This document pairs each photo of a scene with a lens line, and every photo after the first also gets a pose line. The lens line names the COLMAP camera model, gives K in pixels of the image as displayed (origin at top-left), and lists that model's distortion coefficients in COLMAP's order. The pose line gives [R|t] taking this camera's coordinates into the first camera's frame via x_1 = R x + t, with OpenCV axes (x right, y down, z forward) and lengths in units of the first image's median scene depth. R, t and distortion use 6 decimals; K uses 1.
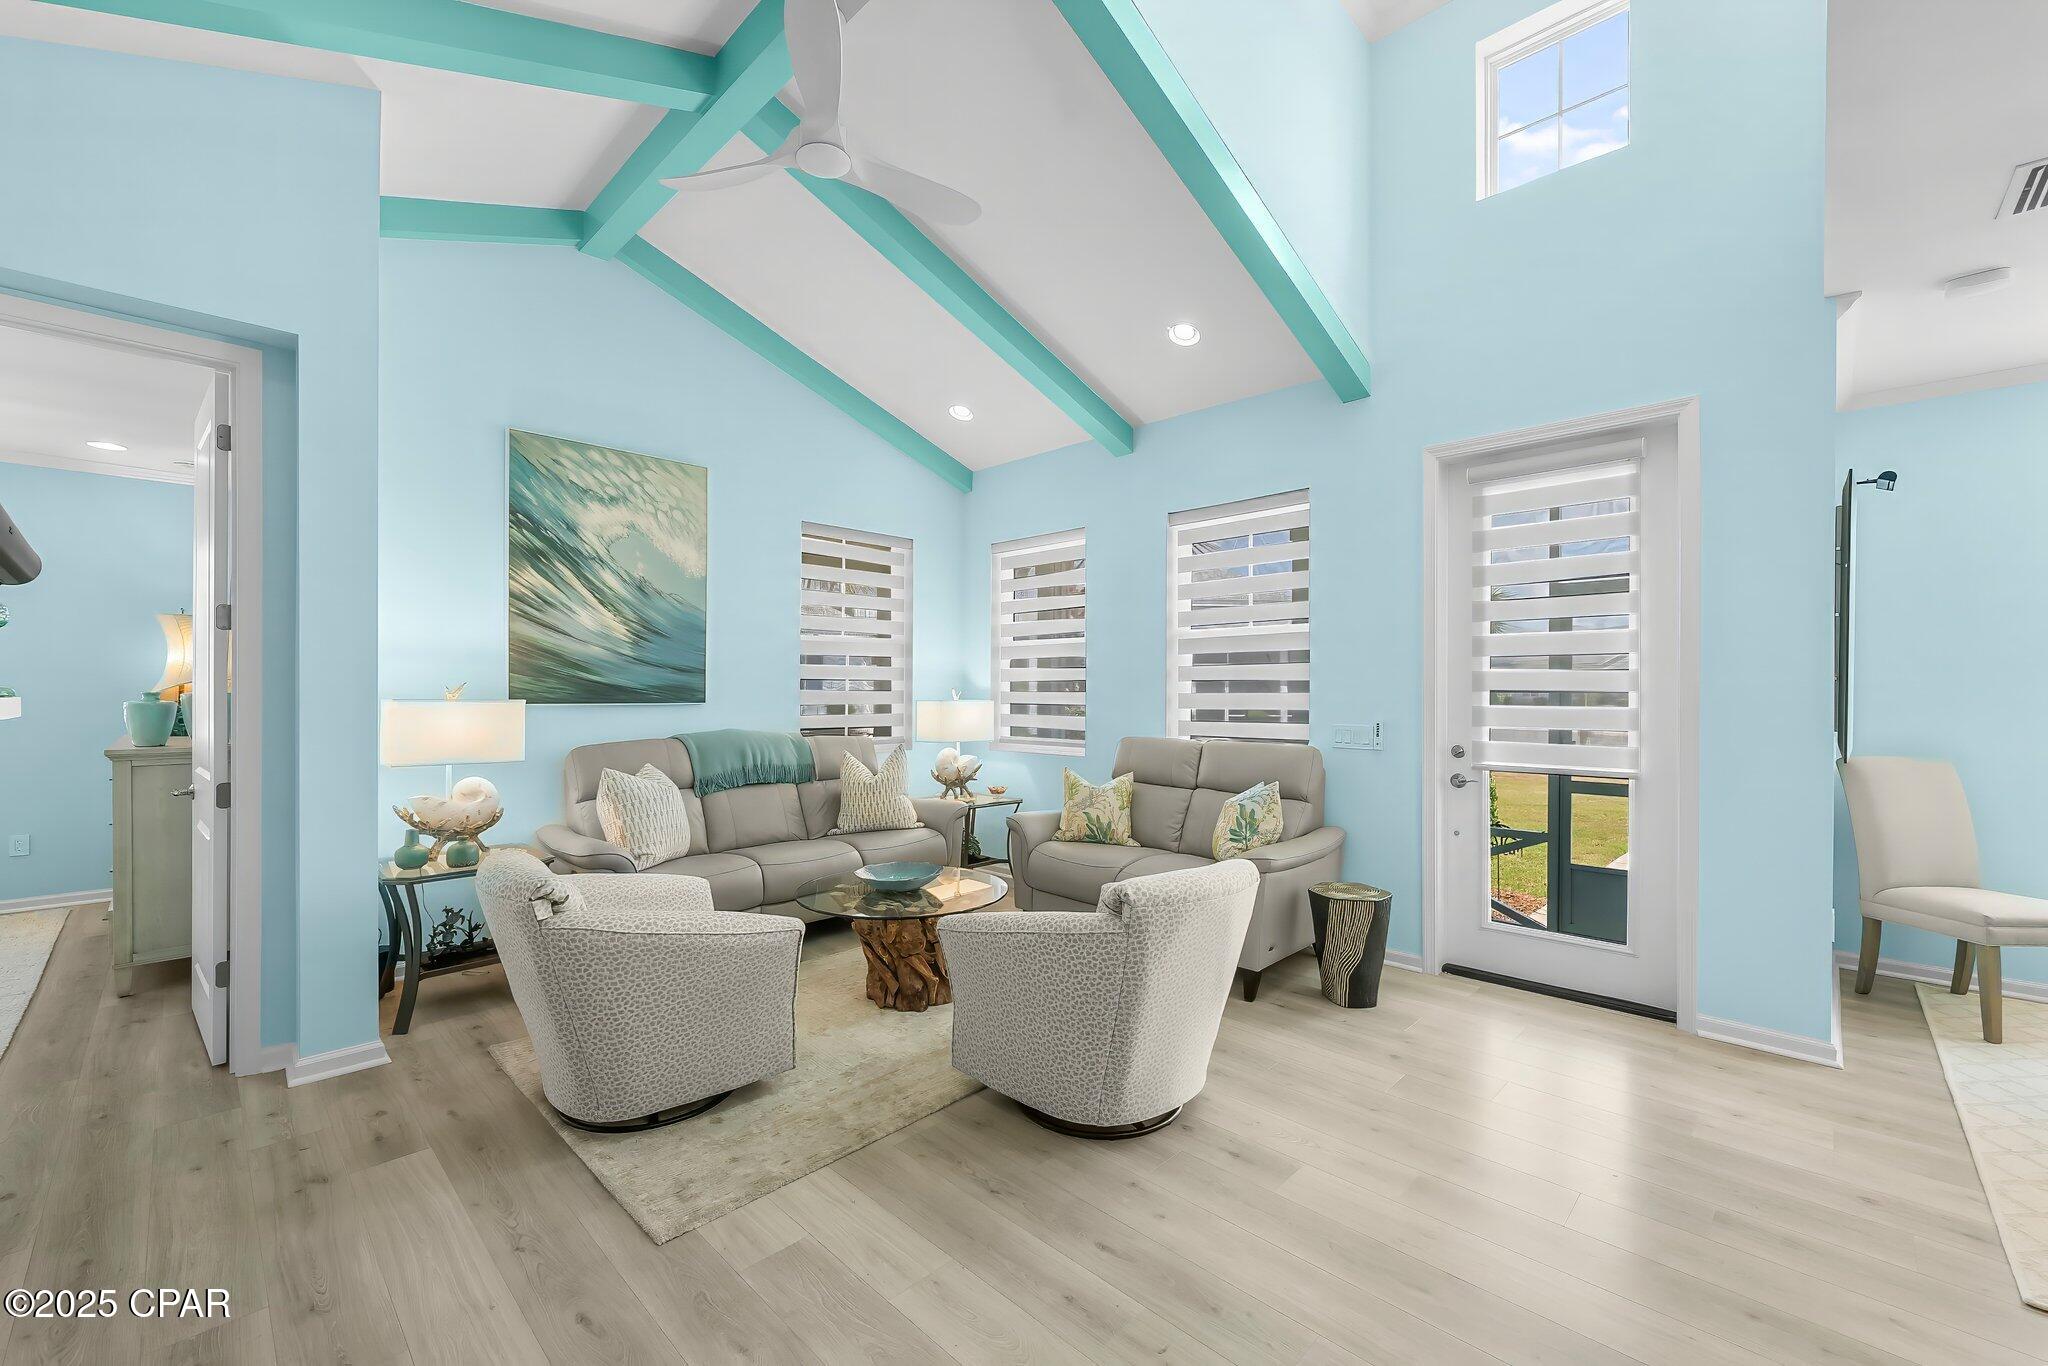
lens RADIAL K [[839.9, 0, 1013.4], [0, 839.9, 691.8], [0, 0, 1]] dist [0.001318, 0.001576]
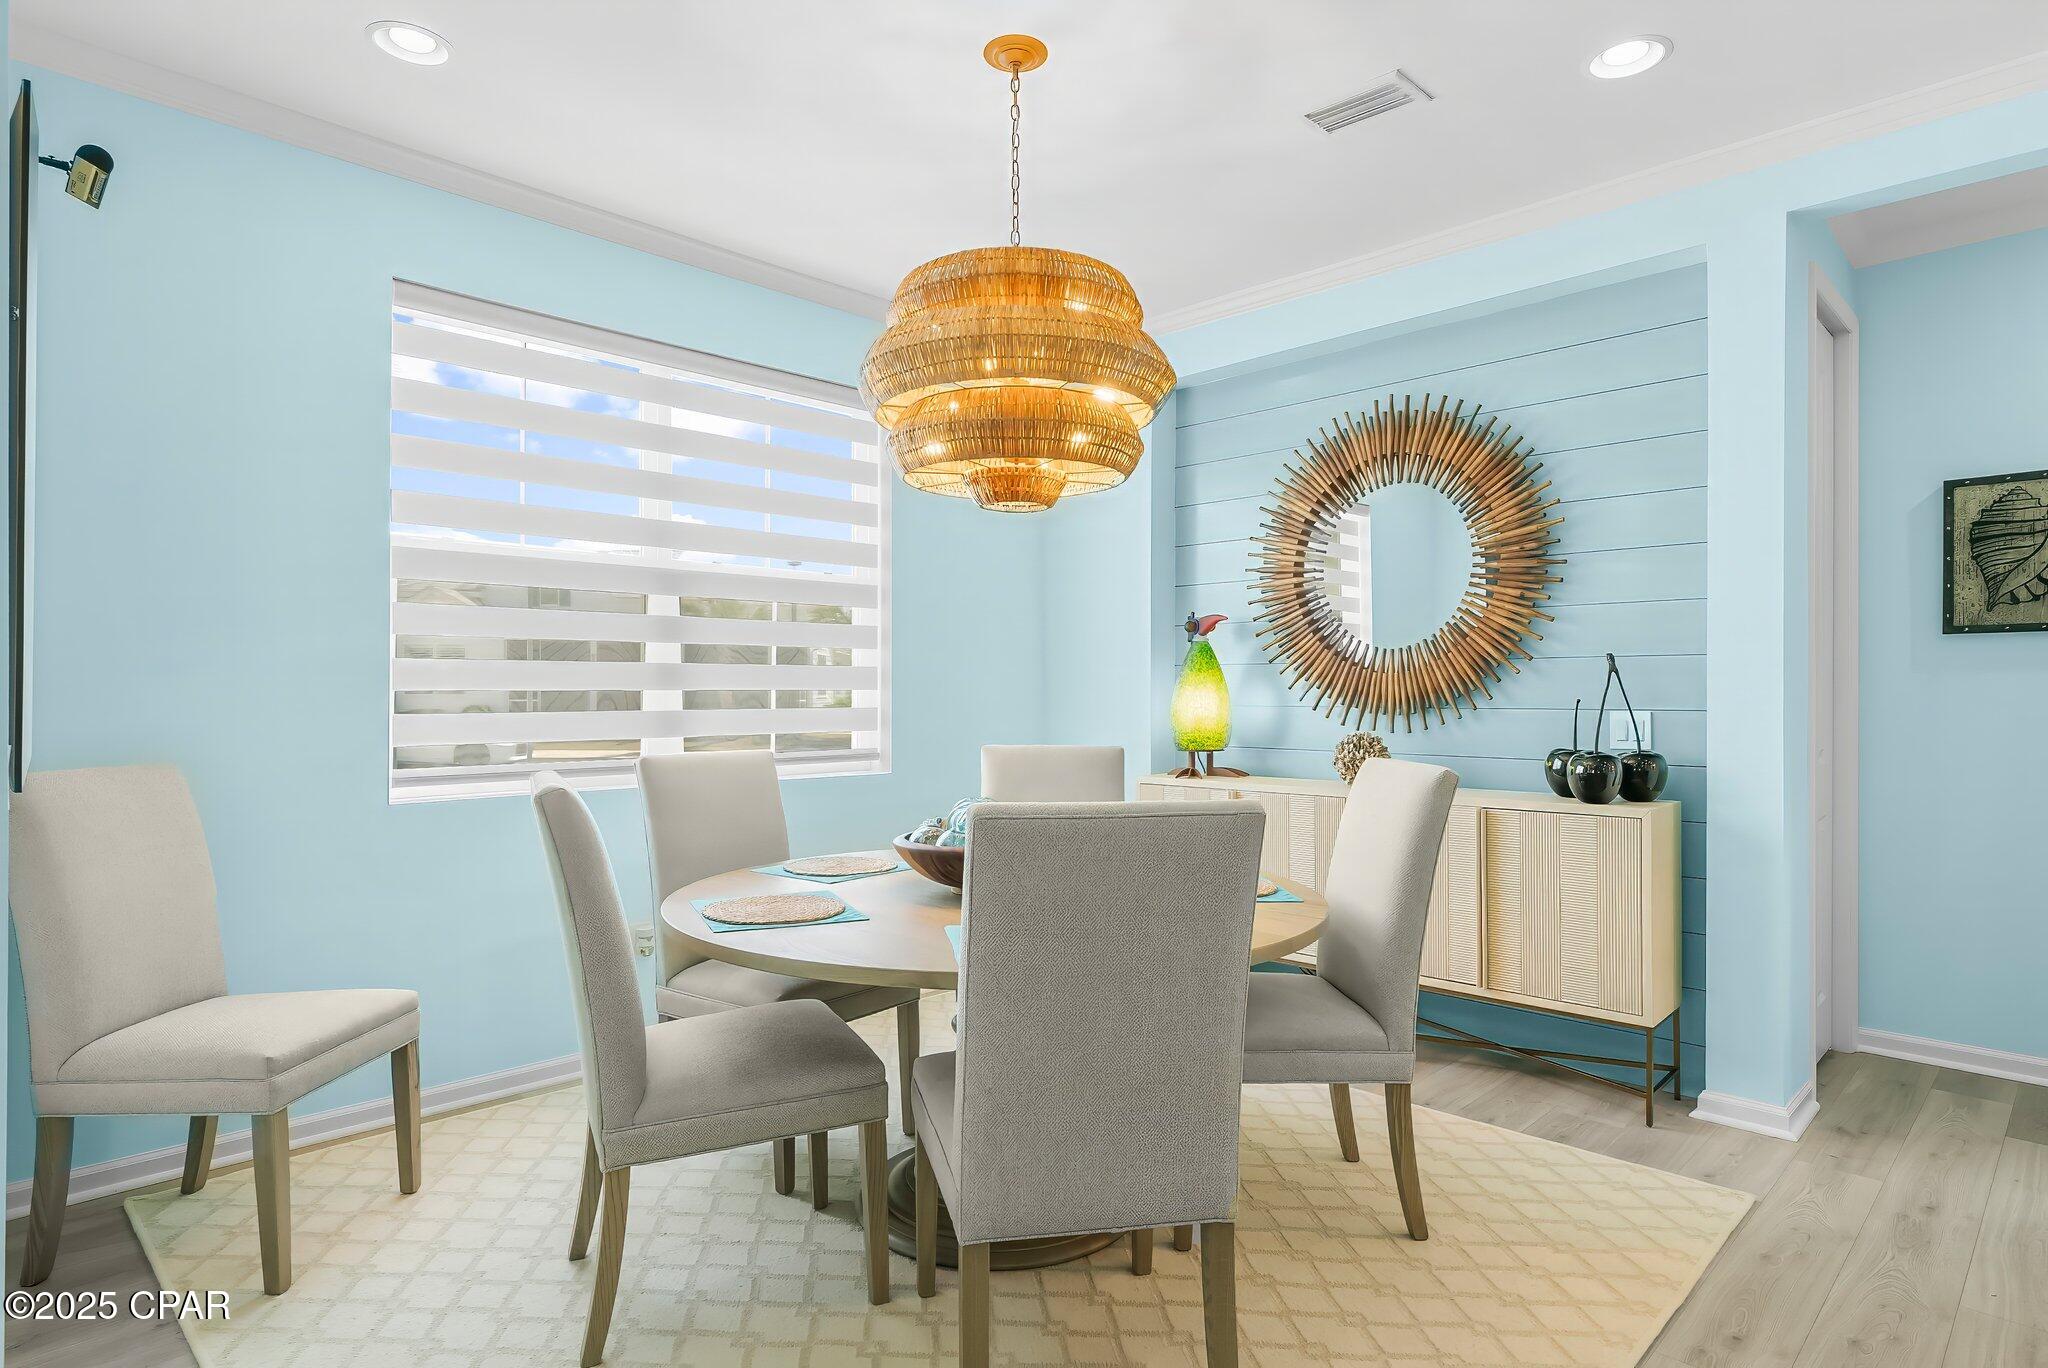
lens RADIAL K [[1086.7, 0, 1013.4], [0, 1086.7, 694.5], [0, 0, 1]] dist [0.012803, 0.000776]
pose [[0.009326, -0.002290, 0.999954, 0.337221], [-0.002540, 0.999994, 0.002314, 0.025713], [-0.999953, -0.002561, 0.009320, 0.377133]]
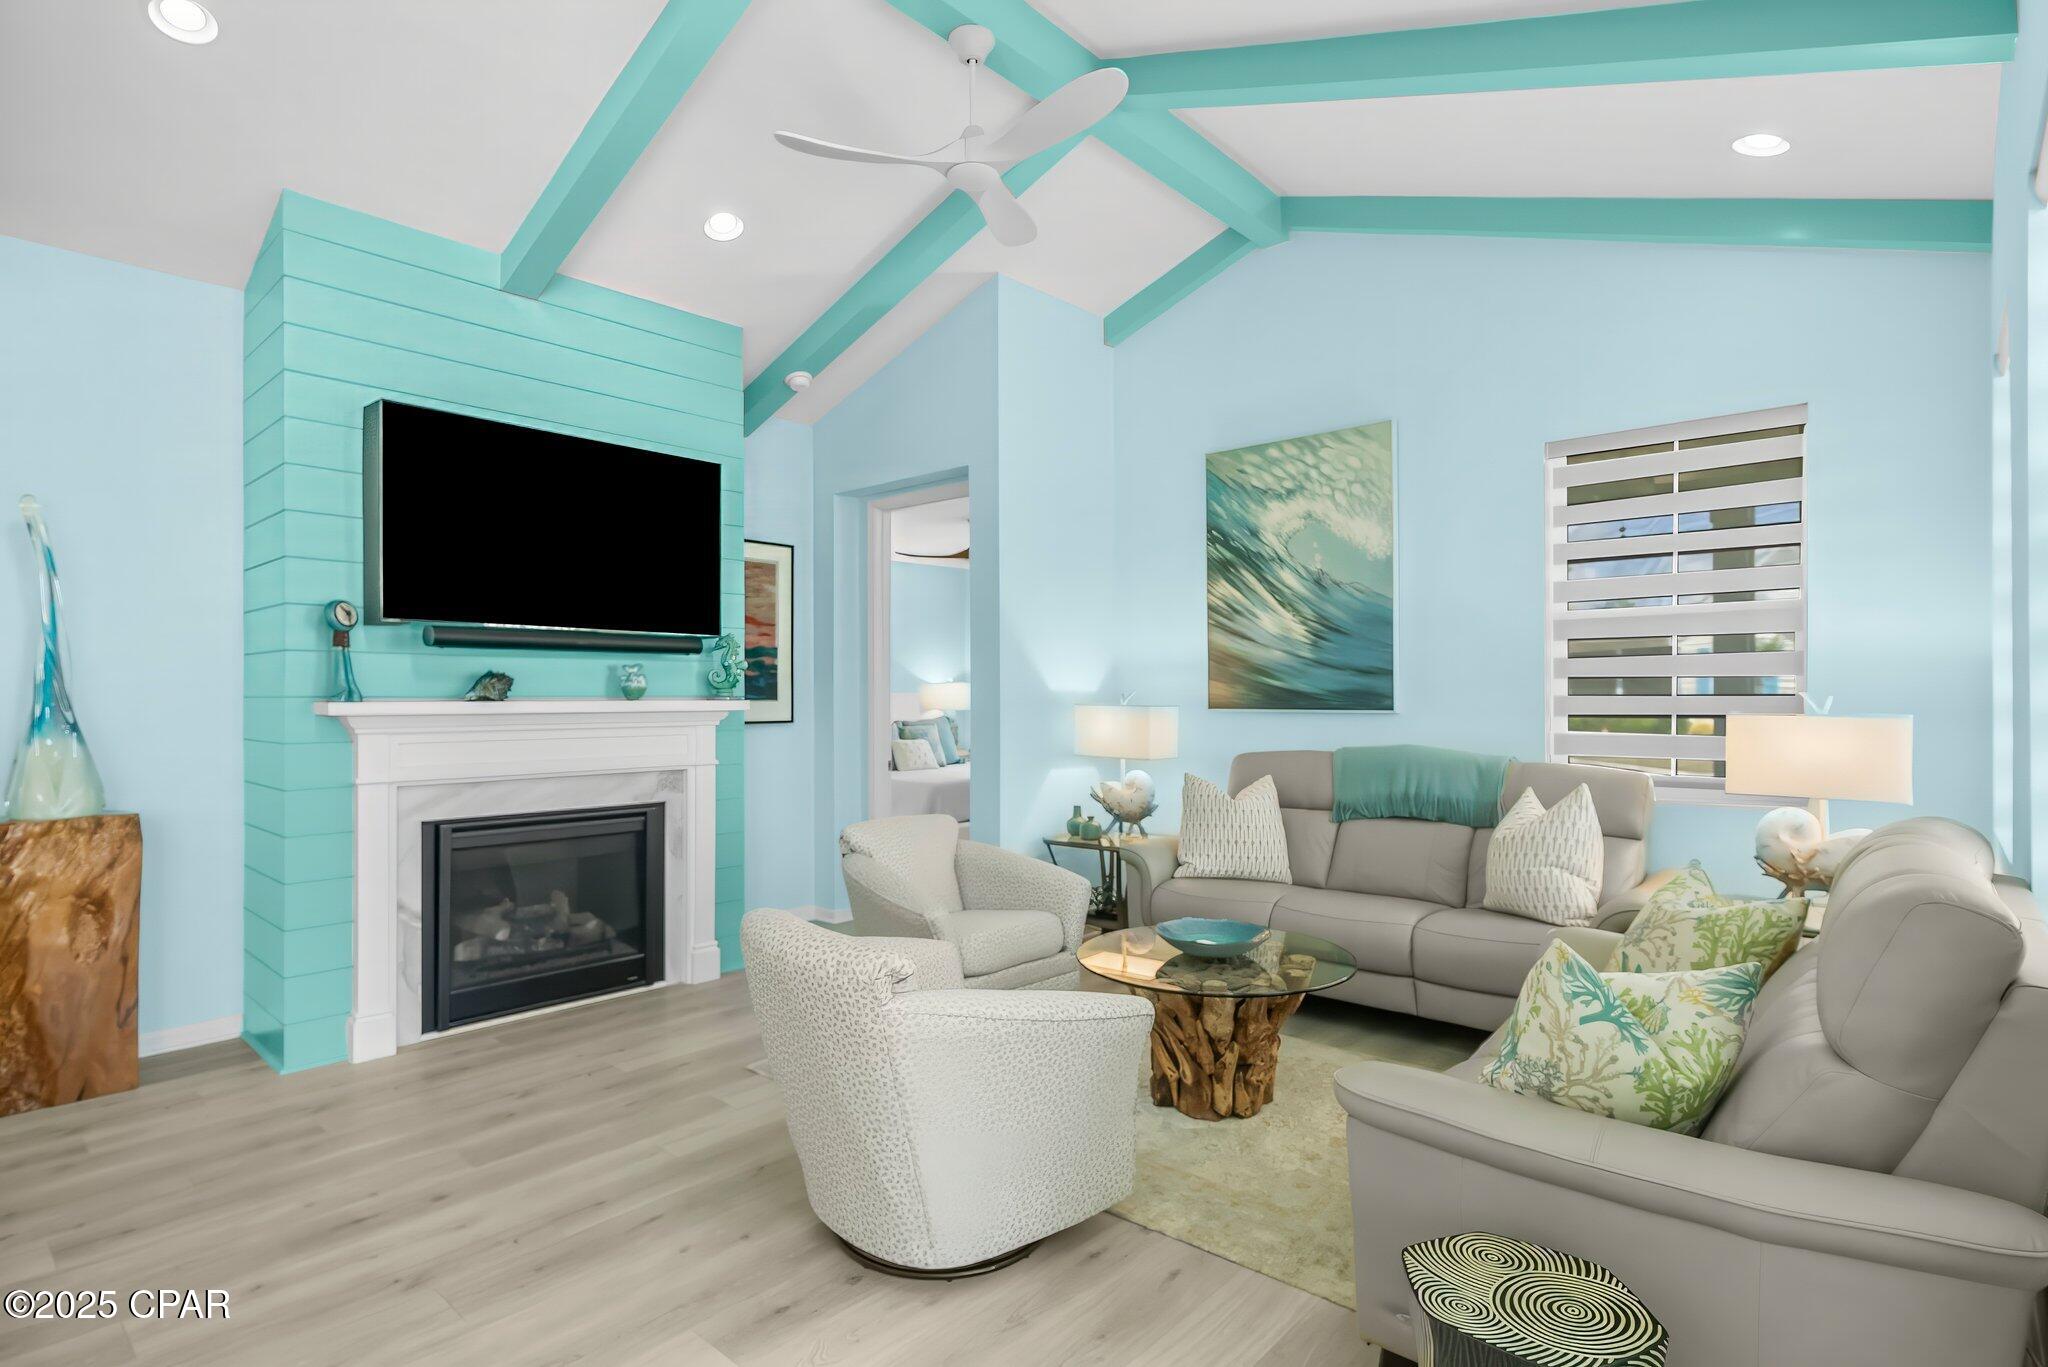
lens RADIAL K [[1030.1, 0, 1008.9], [0, 1030.1, 693.9], [0, 0, 1]] dist [0.012167, 0.000464]
pose [[0.047748, -0.001731, -0.998858, 0.657786], [0.002127, 0.999996, -0.001632, -0.002929], [0.998857, -0.002047, 0.047751, 0.631071]]
